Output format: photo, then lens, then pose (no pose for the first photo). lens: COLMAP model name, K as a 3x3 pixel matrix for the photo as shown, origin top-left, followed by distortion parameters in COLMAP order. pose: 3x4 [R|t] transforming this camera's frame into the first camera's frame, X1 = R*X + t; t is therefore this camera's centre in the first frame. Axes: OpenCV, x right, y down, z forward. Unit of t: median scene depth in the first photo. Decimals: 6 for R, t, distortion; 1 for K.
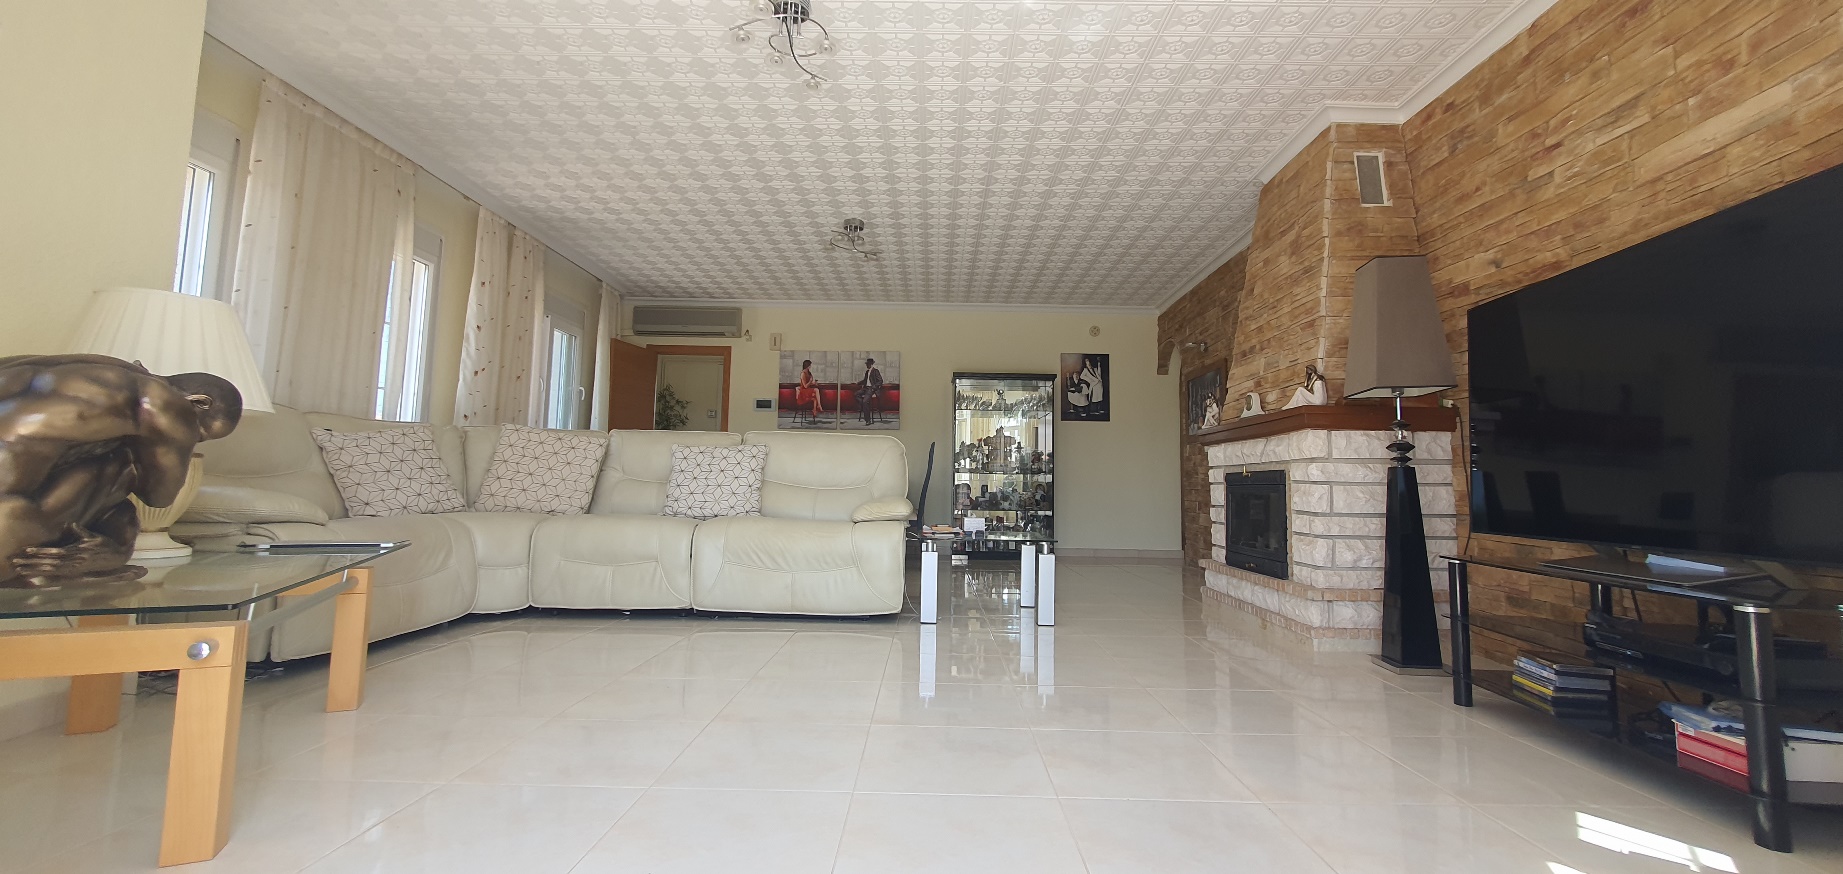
lens RADIAL K [[740.4, 0, 930.7], [0, 740.4, 417.8], [0, 0, 1]] dist [0.003971, -0.001980]
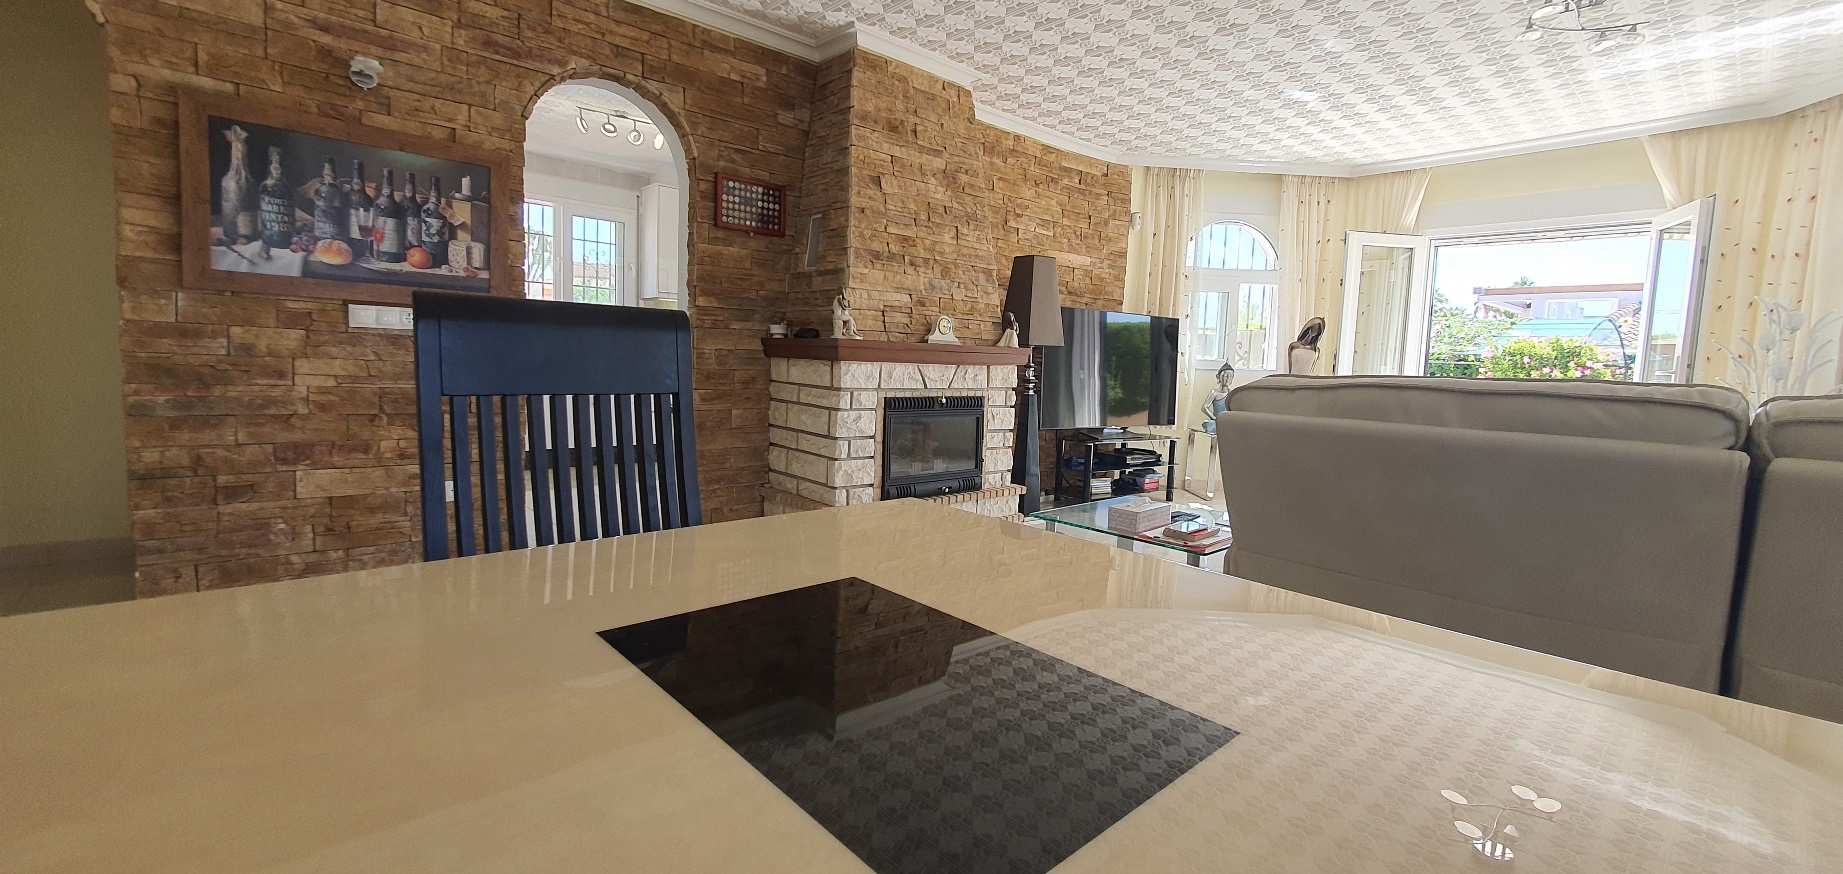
lens RADIAL K [[740.4, 0, 929.1], [0, 740.4, 422.2], [0, 0, 1]] dist [0.003971, -0.001980]
pose [[-0.671256, -0.110877, 0.732886, -0.308725], [-0.124183, 0.991596, 0.036276, 0.076871], [-0.730749, -0.066661, -0.679384, 1.792407]]
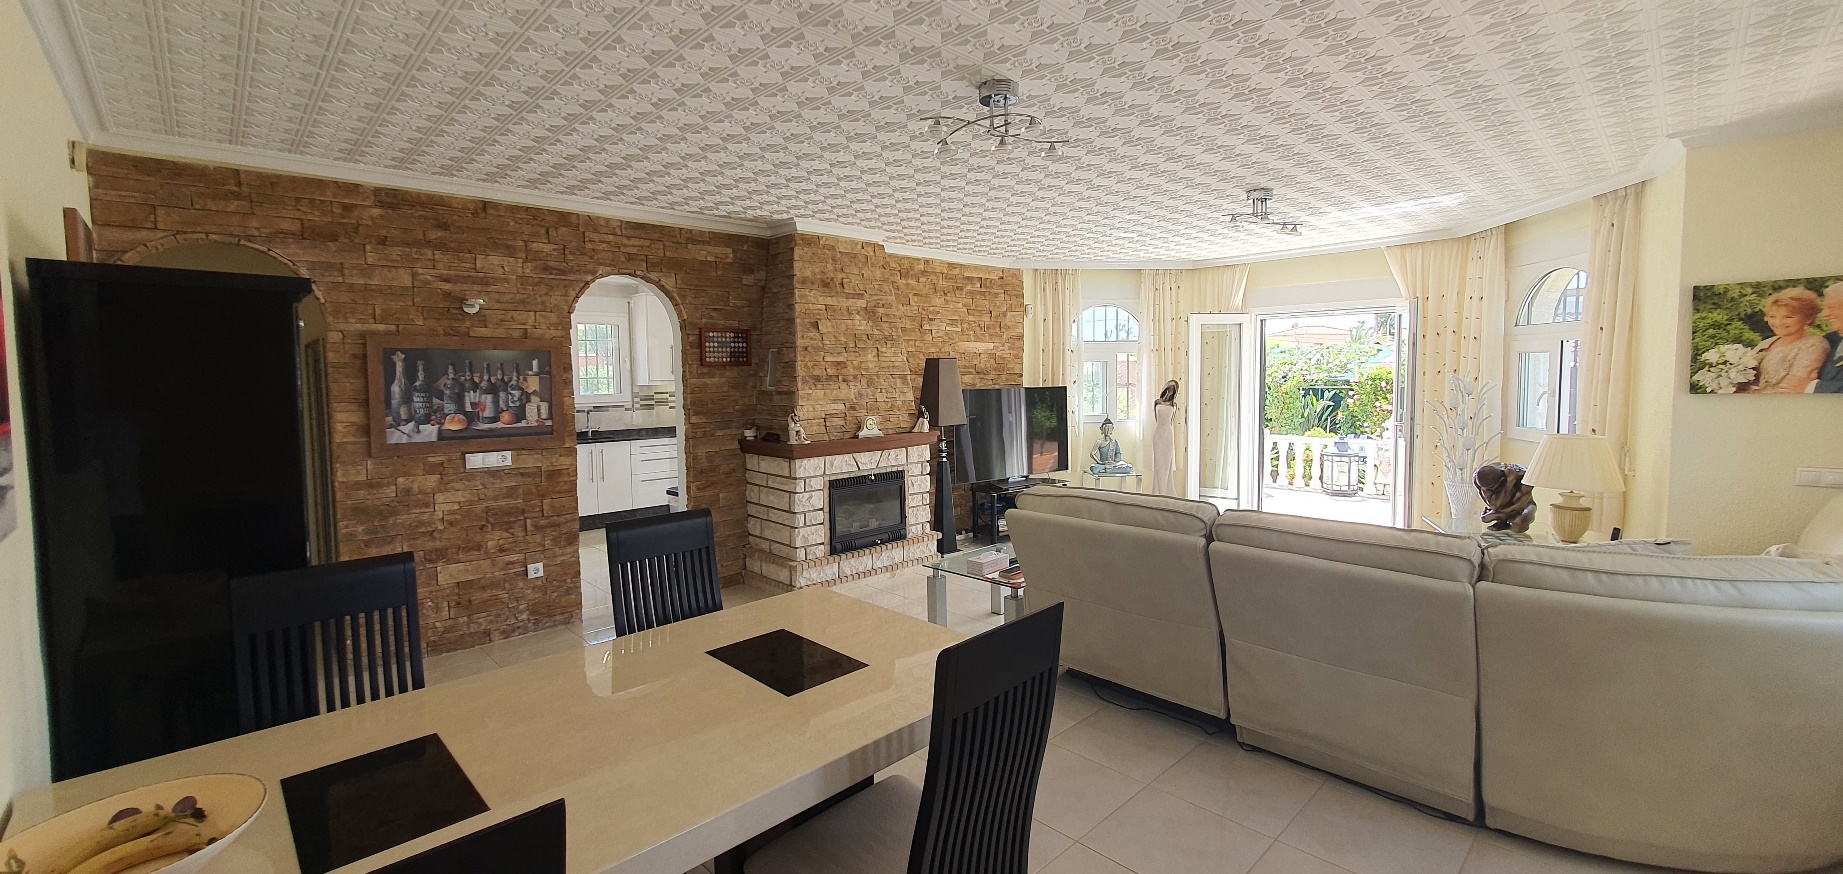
lens RADIAL K [[740.4, 0, 926.4], [0, 740.4, 417.5], [0, 0, 1]] dist [0.003971, -0.001980]
pose [[-0.697273, -0.056605, 0.714567, -0.652401], [-0.070621, 0.997452, 0.010102, -0.057119], [-0.713318, -0.043419, -0.699494, 2.011076]]
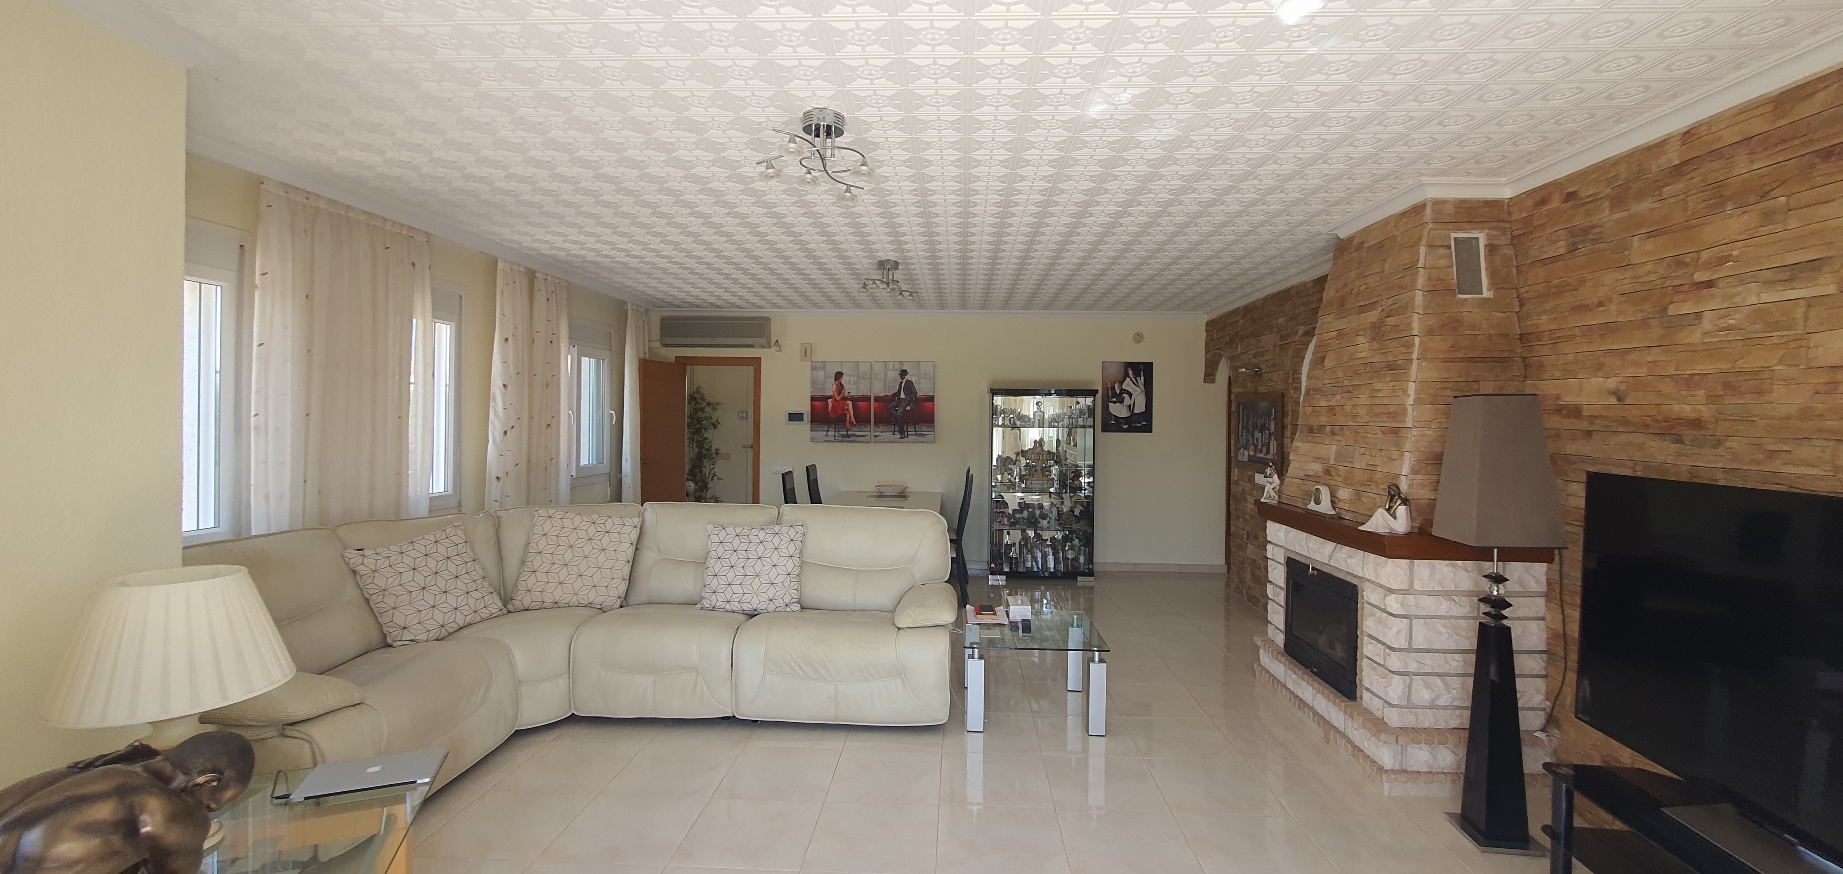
lens RADIAL K [[740.4, 0, 930.5], [0, 740.4, 418.1], [0, 0, 1]] dist [0.003971, -0.001980]
pose [[0.999301, -0.005844, -0.036928, -0.023566], [0.009391, 0.995277, 0.096618, -0.229019], [0.036189, -0.096897, 0.994636, 0.068889]]
